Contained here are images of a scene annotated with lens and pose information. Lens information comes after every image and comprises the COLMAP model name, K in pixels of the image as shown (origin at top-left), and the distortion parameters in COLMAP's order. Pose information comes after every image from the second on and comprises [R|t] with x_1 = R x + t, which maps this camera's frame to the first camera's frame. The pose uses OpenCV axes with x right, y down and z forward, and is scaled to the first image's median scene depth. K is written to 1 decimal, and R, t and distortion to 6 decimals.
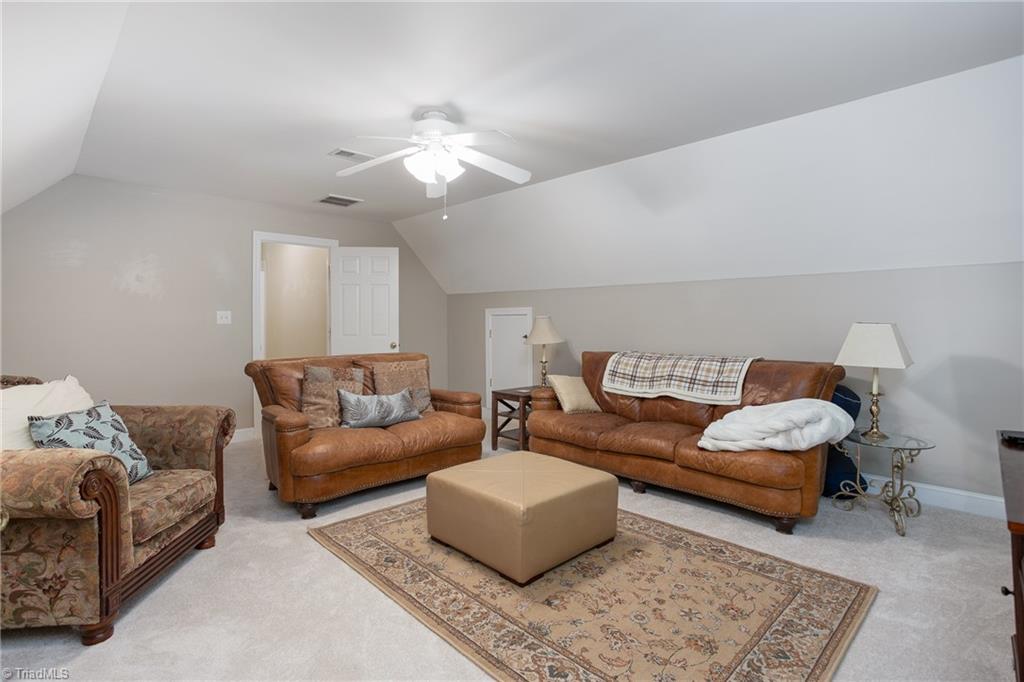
lens RADIAL K [[496.0, 0, 513.2], [0, 496.0, 333.3], [0, 0, 1]] dist [-0.028897, 0.011614]
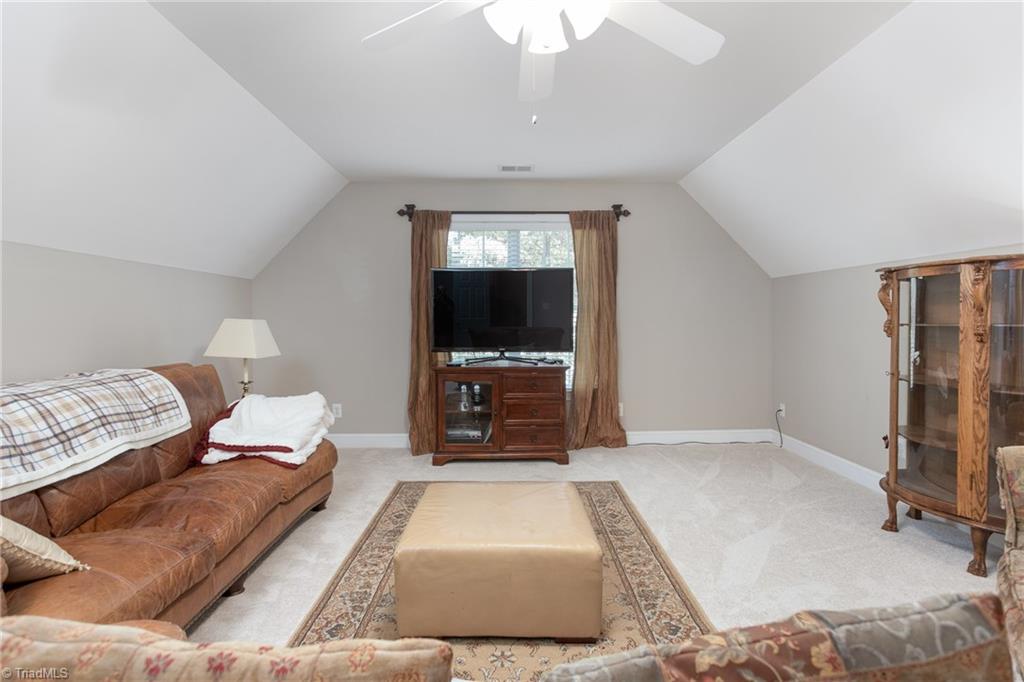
lens RADIAL K [[496.0, 0, 514.6], [0, 496.0, 337.3], [0, 0, 1]] dist [-0.028897, 0.011614]
pose [[-0.717692, -0.022943, 0.695983, -0.609266], [0.020923, 0.998295, 0.054484, -0.032862], [-0.696047, 0.053664, -0.715988, 1.733421]]
